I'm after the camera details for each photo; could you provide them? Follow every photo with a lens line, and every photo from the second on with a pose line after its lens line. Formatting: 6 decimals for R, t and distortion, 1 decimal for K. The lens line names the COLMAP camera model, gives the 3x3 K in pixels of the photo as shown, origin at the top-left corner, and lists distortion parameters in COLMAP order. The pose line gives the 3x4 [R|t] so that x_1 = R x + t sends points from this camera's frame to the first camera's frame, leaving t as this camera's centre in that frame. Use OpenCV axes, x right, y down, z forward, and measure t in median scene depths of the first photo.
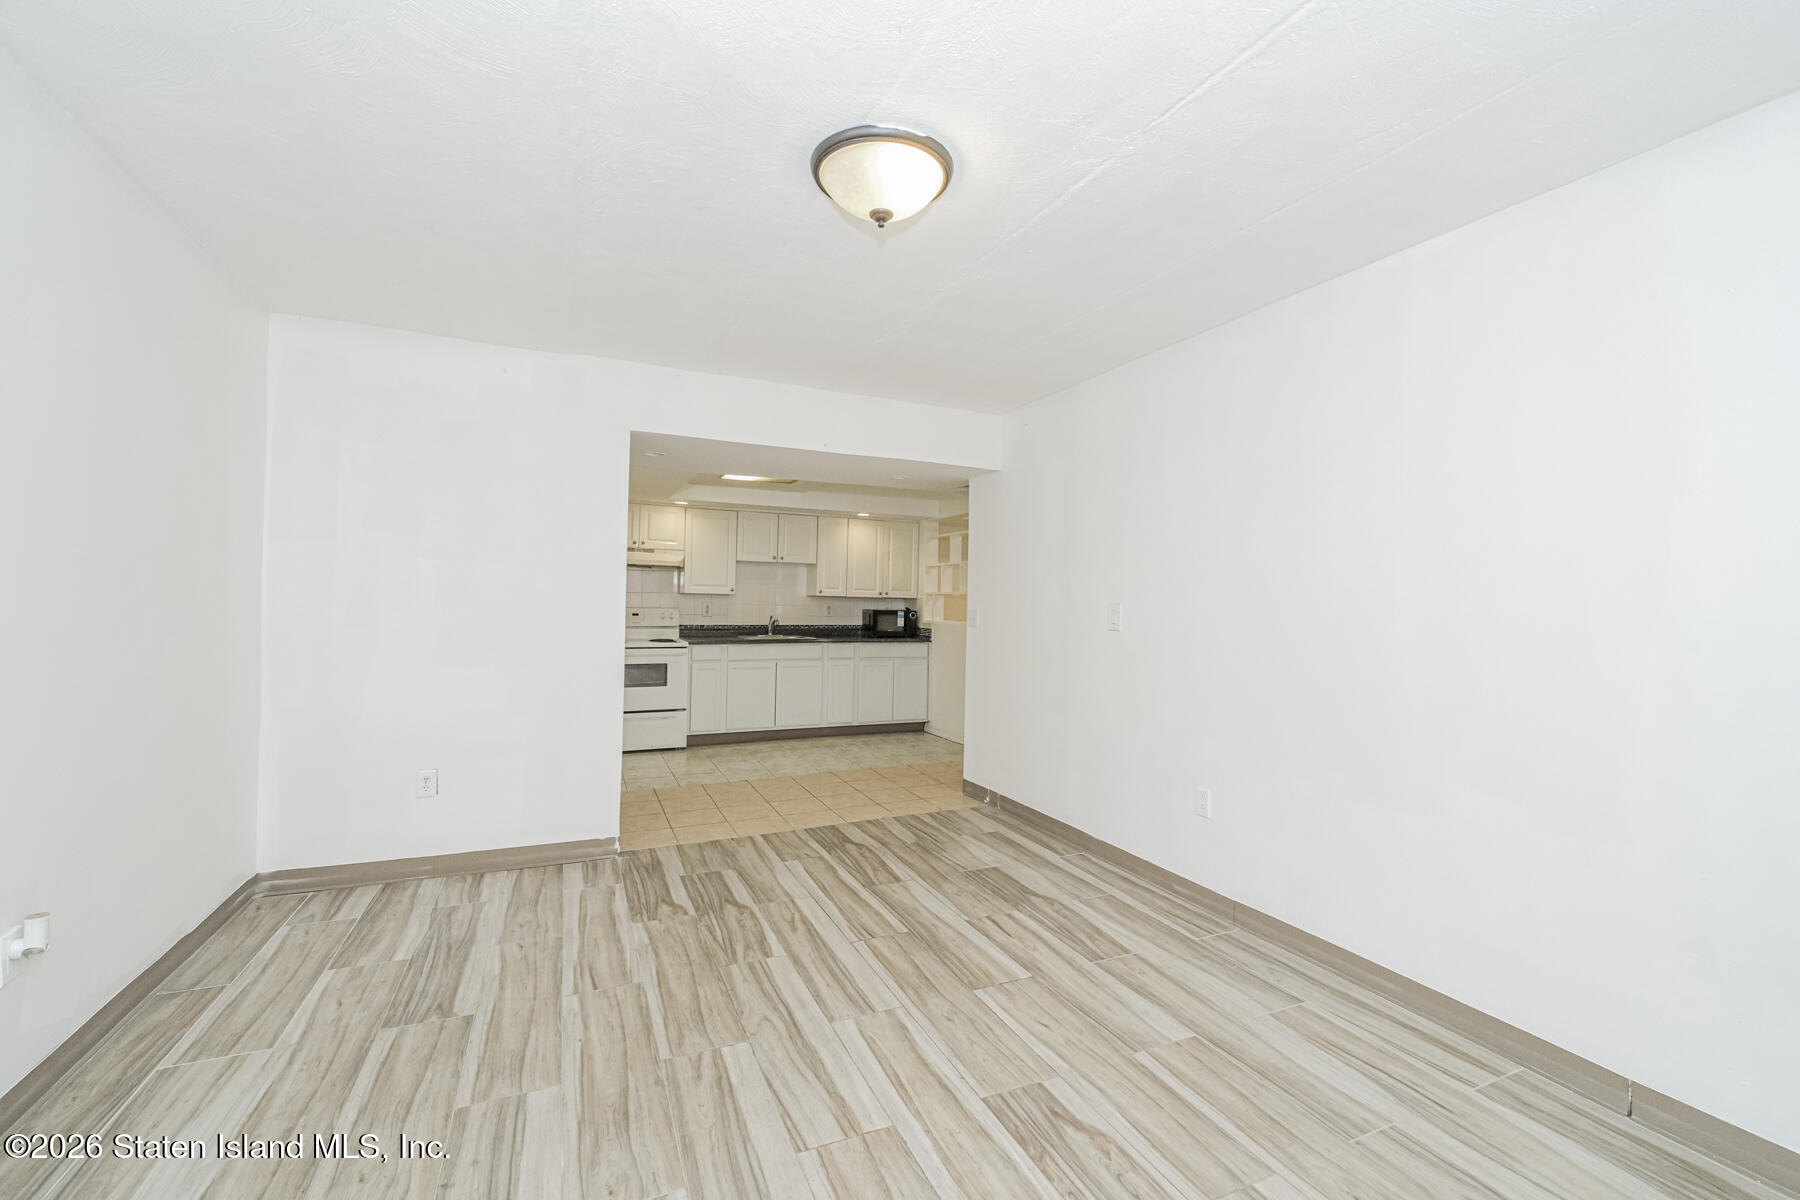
lens RADIAL K [[753.7, 0, 906.5], [0, 753.7, 595.3], [0, 0, 1]] dist [0.000700, 0.000330]
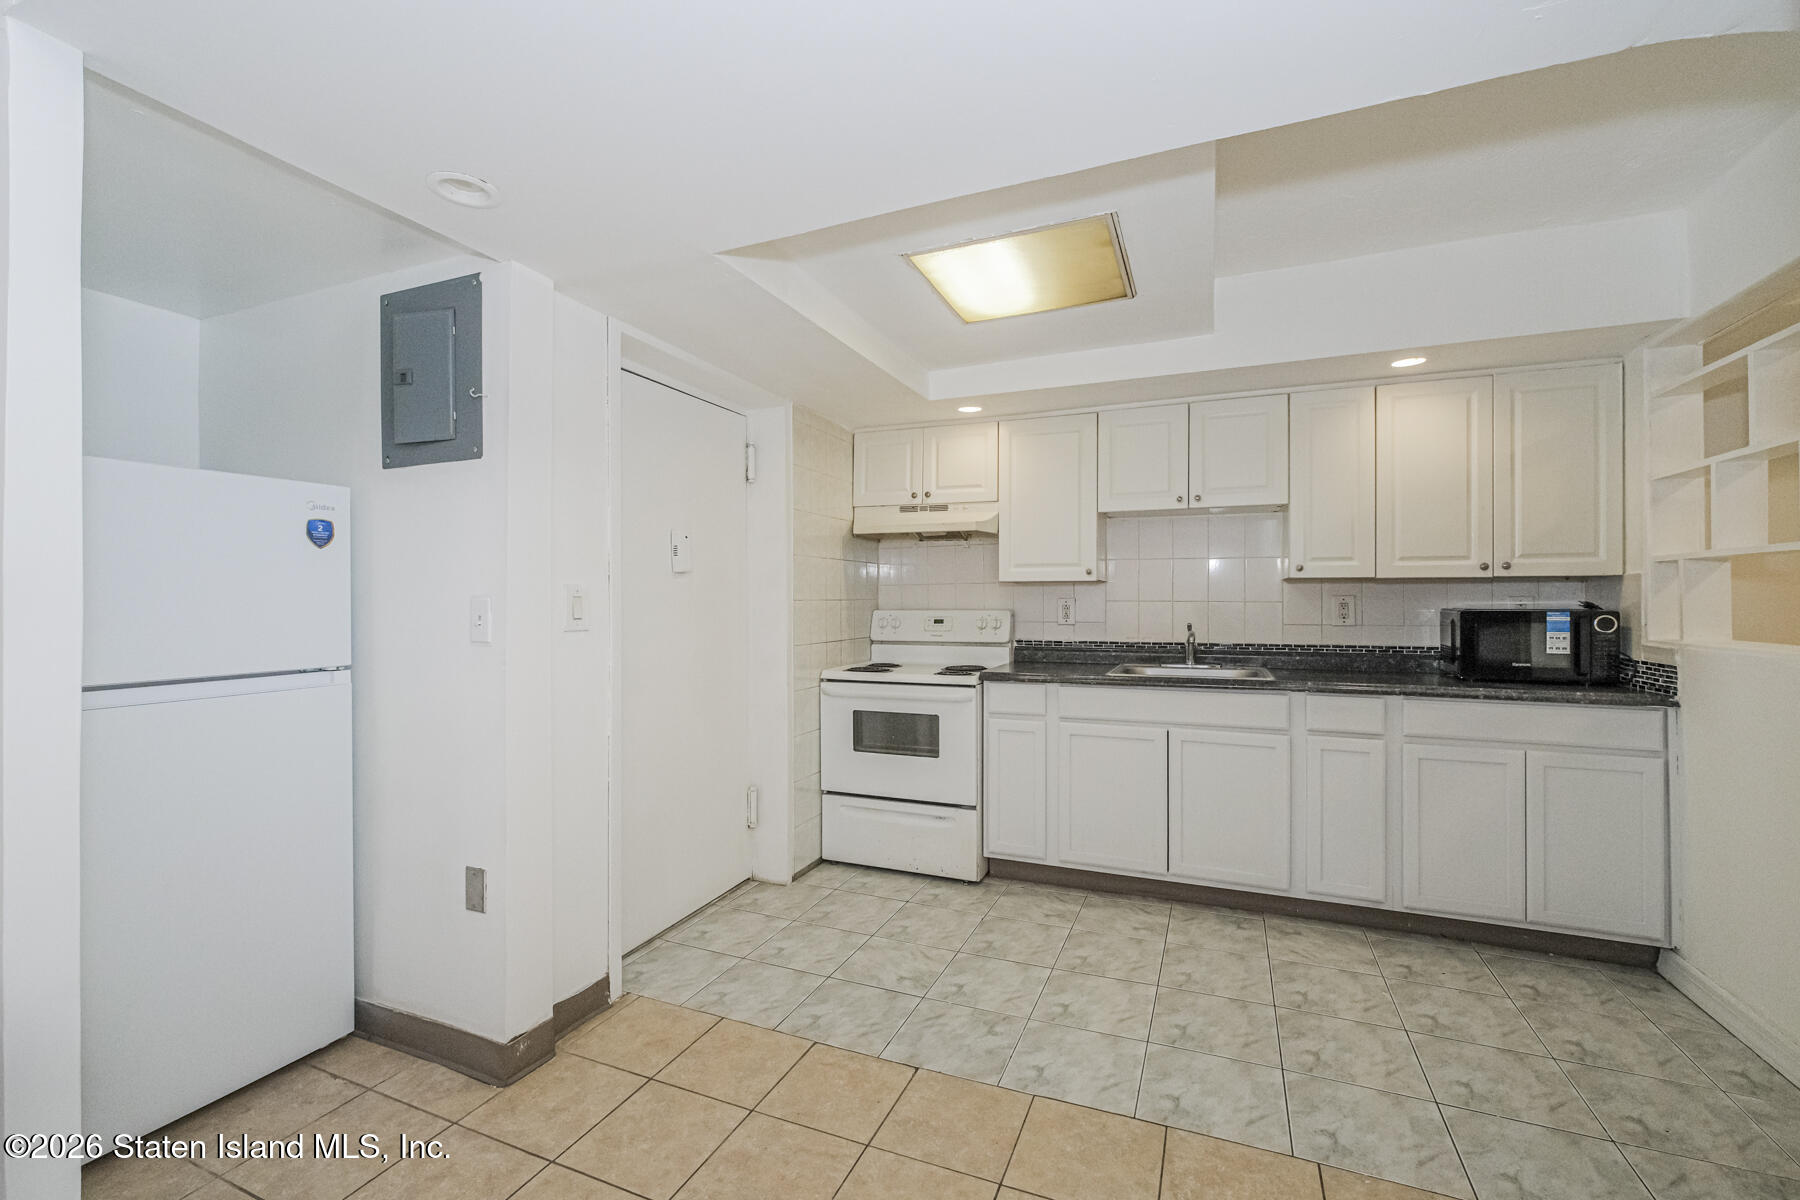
lens RADIAL K [[753.7, 0, 906.5], [0, 753.7, 595.3], [0, 0, 1]] dist [0.000700, 0.000330]
pose [[0.679445, -0.025438, -0.733285, 0.127992], [0.018676, 0.999675, -0.017374, 0.037363], [0.733488, -0.001890, 0.679699, 1.494679]]
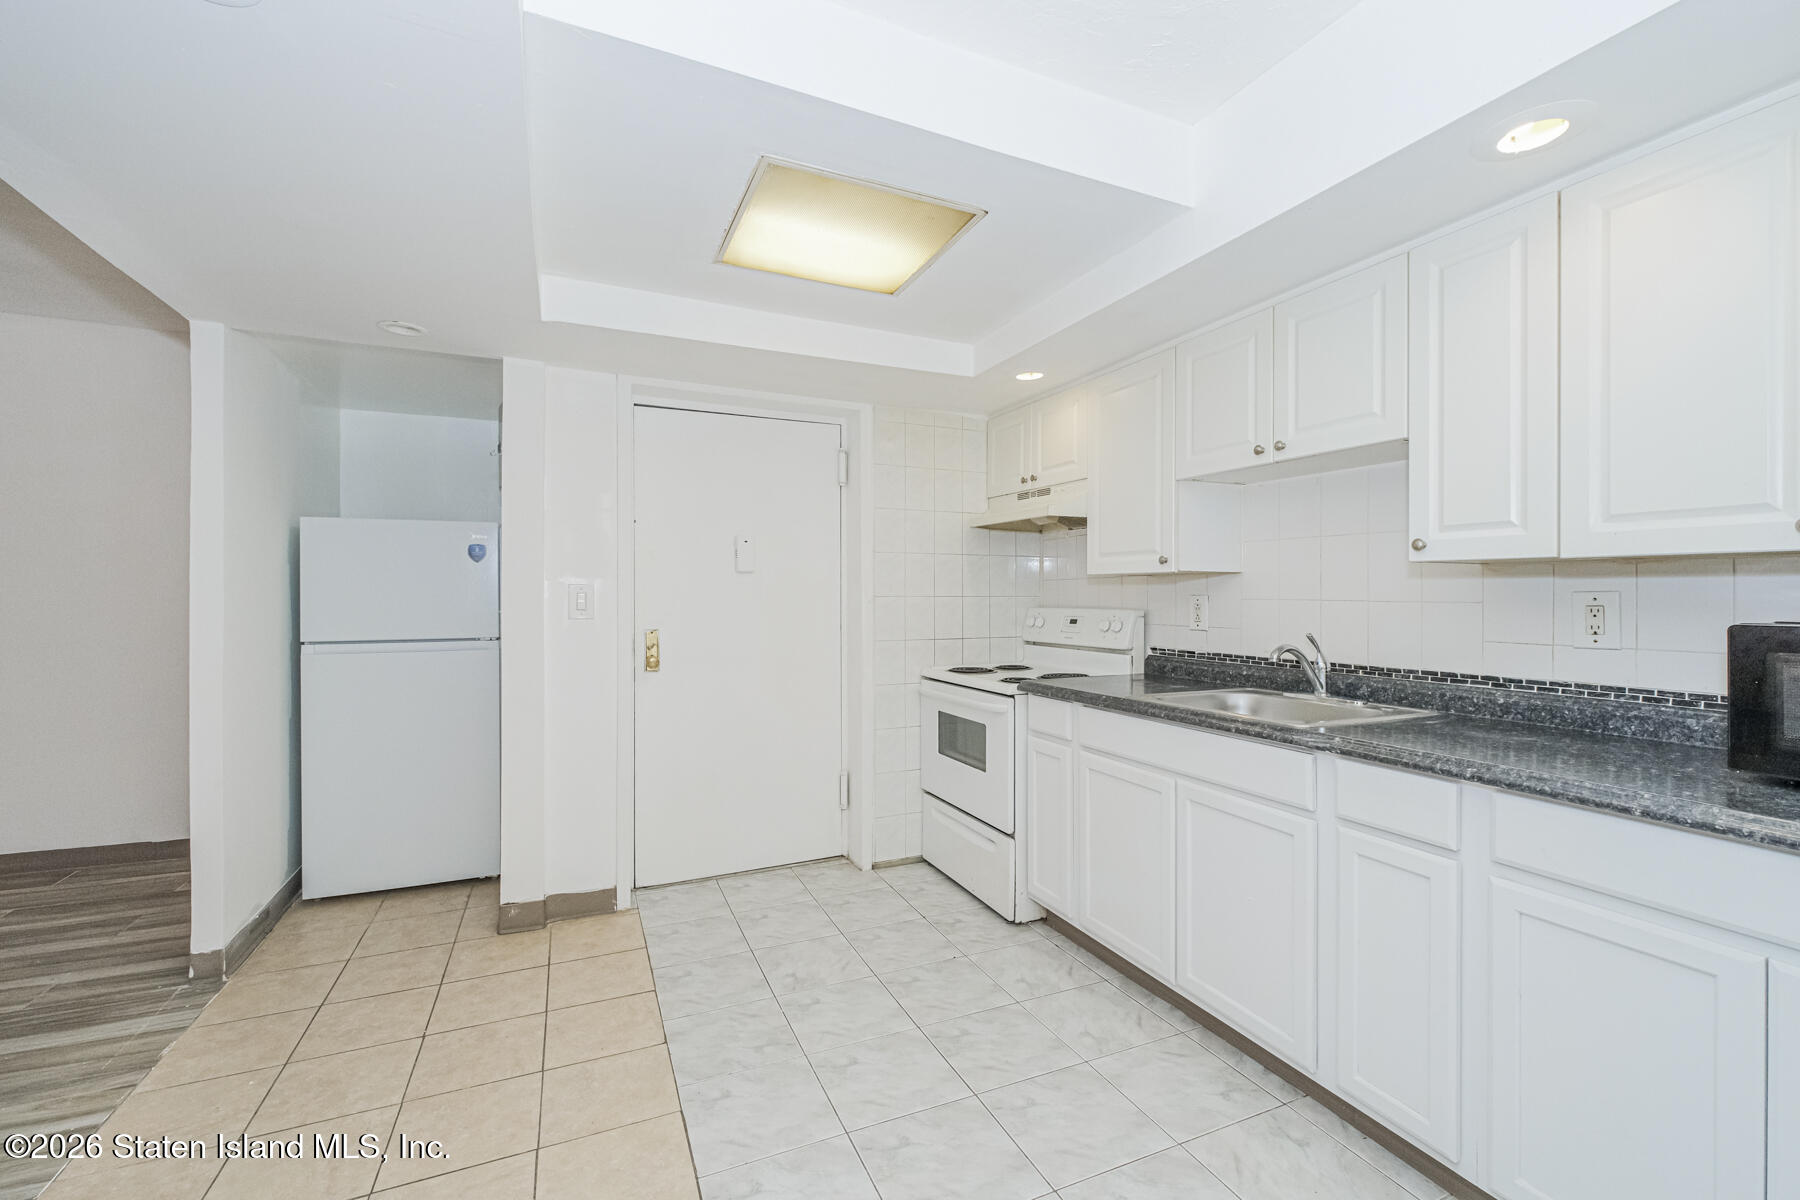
lens RADIAL K [[753.7, 0, 906.5], [0, 753.7, 595.3], [0, 0, 1]] dist [0.000700, 0.000330]
pose [[-0.003540, -0.020635, -0.999781, 0.369263], [0.002328, 0.999784, -0.020643, 0.044841], [0.999991, -0.002400, -0.003491, 2.268913]]
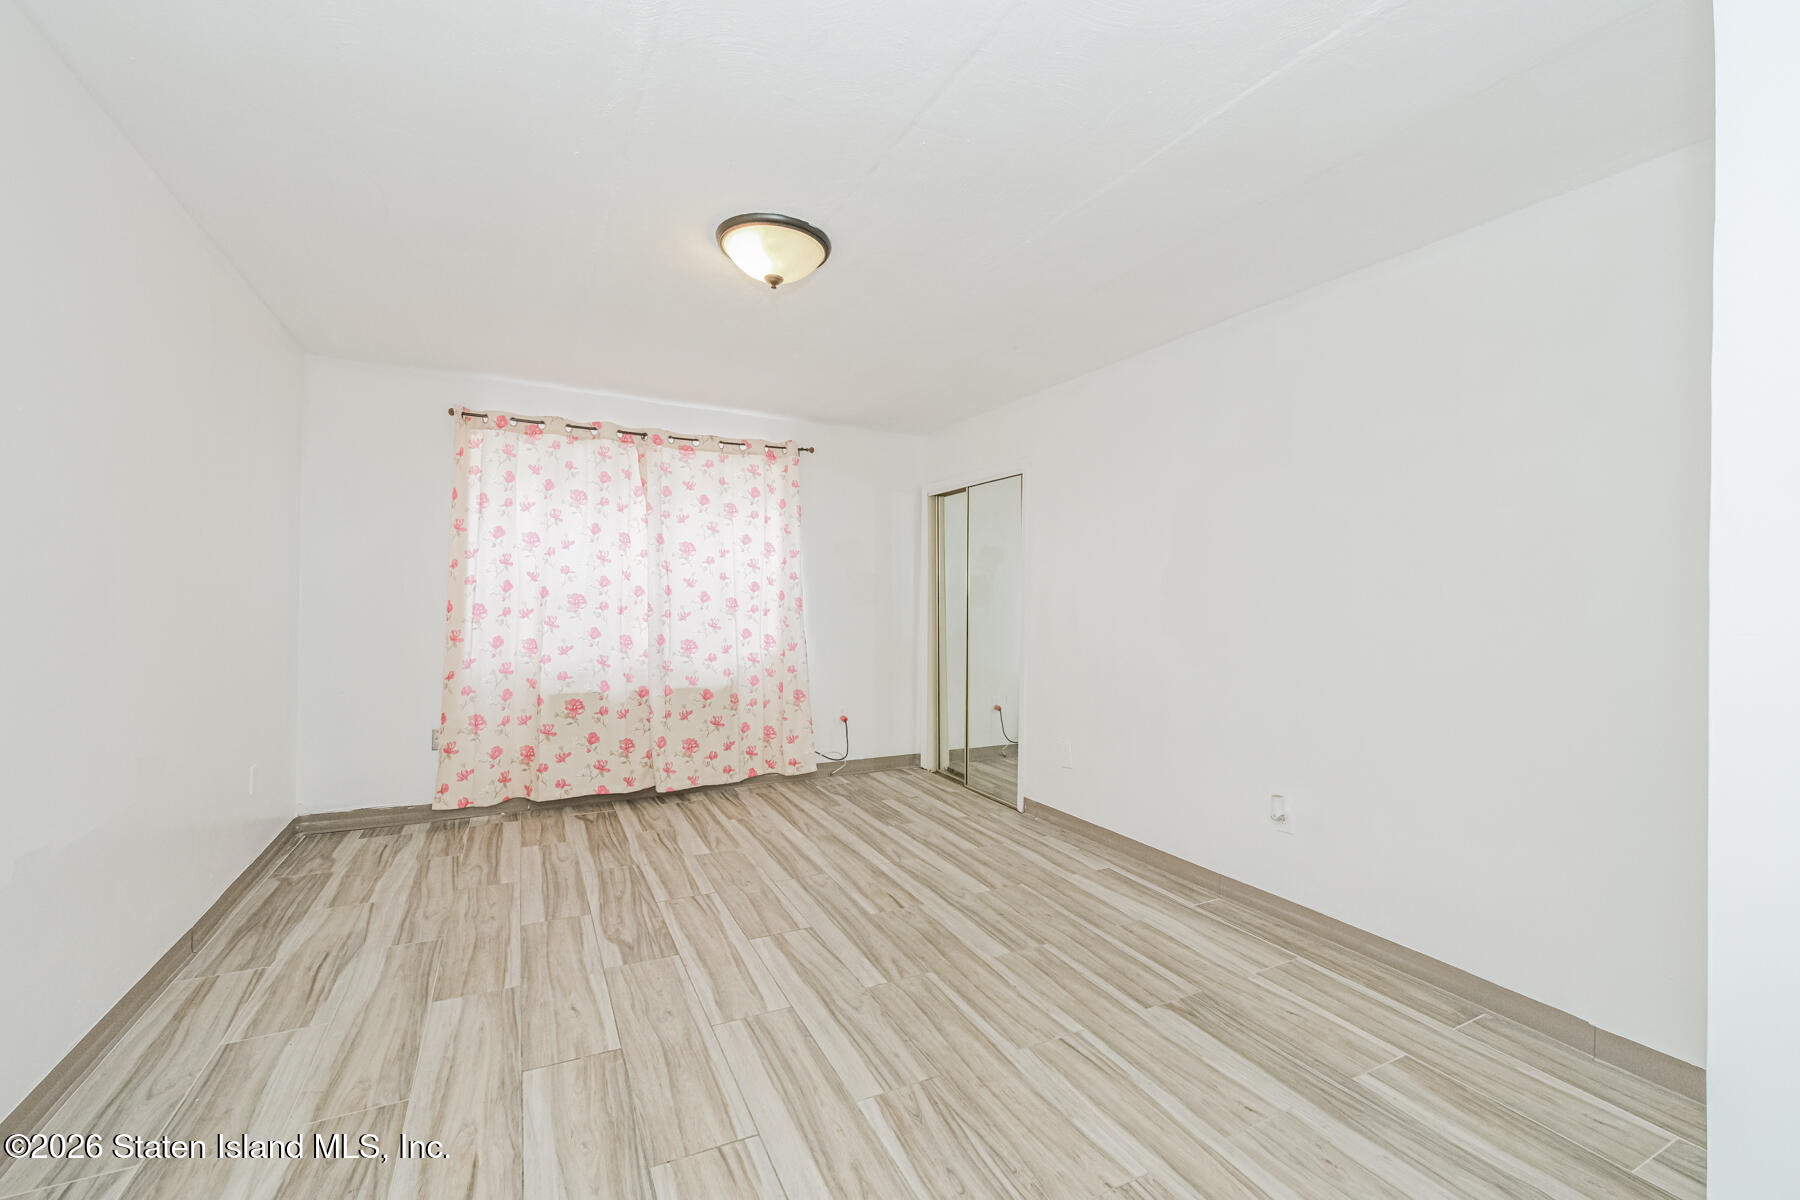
lens RADIAL K [[753.7, 0, 906.5], [0, 753.7, 595.3], [0, 0, 1]] dist [0.000700, 0.000330]
pose [[-0.998063, -0.032300, -0.053173, -0.156759], [-0.031474, 0.999372, -0.016299, 0.024248], [0.053666, -0.014594, -0.998452, 1.730879]]
